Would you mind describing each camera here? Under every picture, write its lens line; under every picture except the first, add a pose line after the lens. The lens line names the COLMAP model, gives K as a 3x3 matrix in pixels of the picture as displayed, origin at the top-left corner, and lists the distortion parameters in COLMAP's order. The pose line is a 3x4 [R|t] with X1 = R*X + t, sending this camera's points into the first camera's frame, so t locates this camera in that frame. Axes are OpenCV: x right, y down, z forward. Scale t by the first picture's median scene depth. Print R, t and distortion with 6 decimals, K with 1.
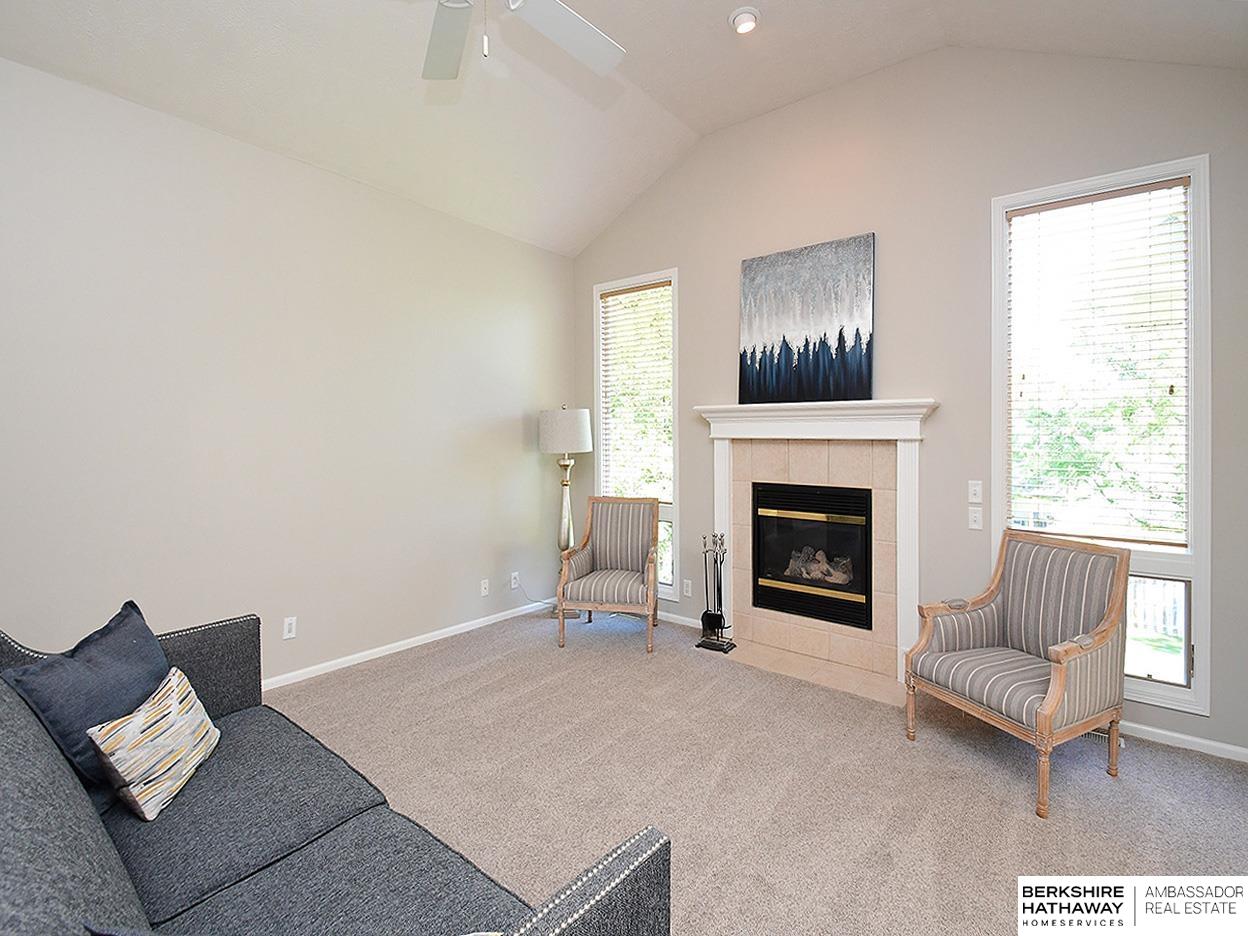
lens RADIAL K [[603.0, 0, 659.9], [0, 603.0, 434.1], [0, 0, 1]] dist [0.000706, 0.000018]
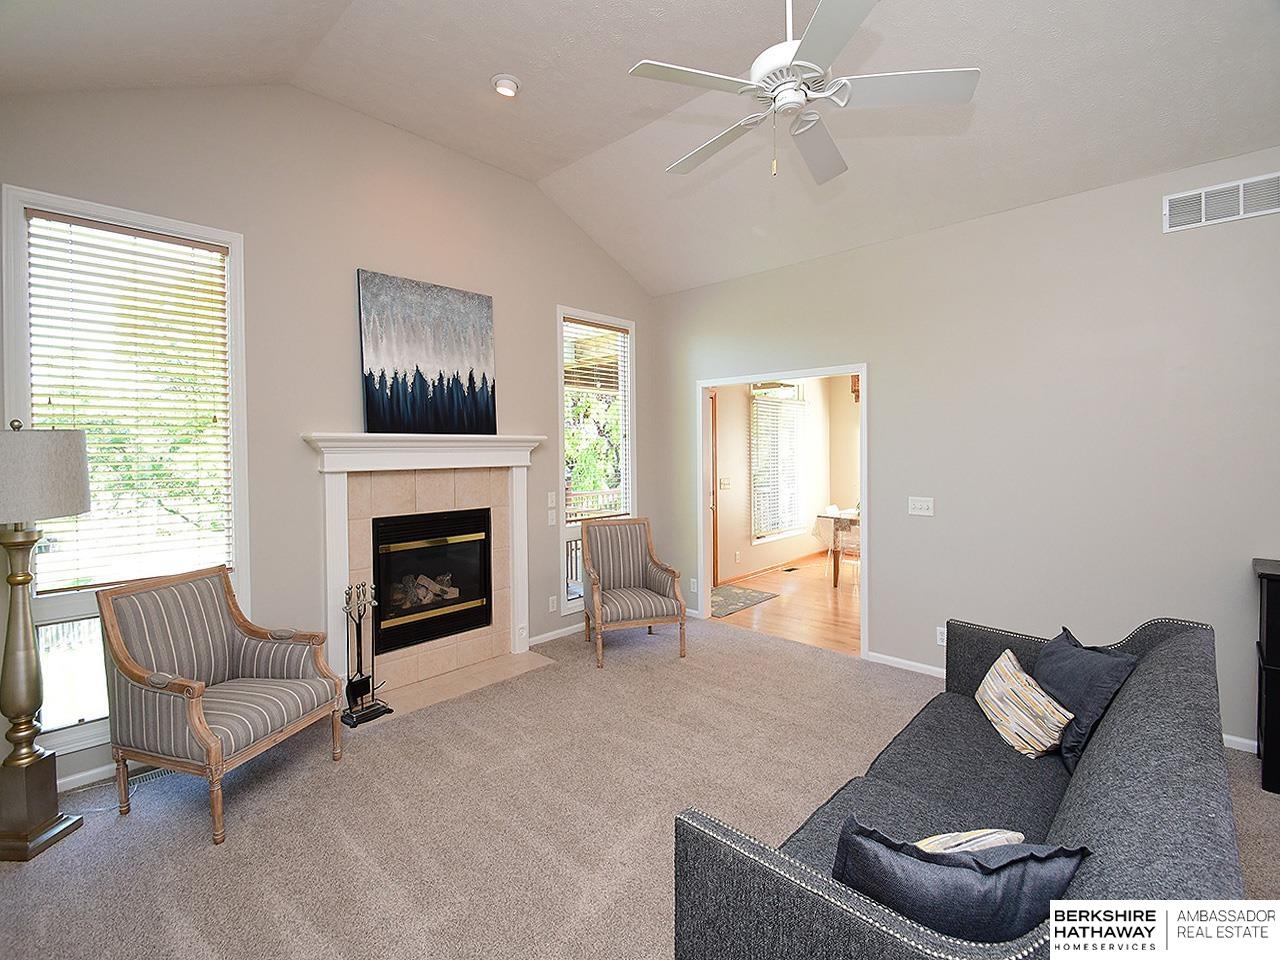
lens RADIAL K [[574.5, 0, 632.6], [0, 574.5, 469.4], [0, 0, 1]] dist [-0.000723, -0.000656]
pose [[0.087684, -0.021494, 0.995916, -0.705908], [0.025409, 0.999490, 0.019334, -0.001023], [-0.995824, 0.023610, 0.088186, 0.561981]]
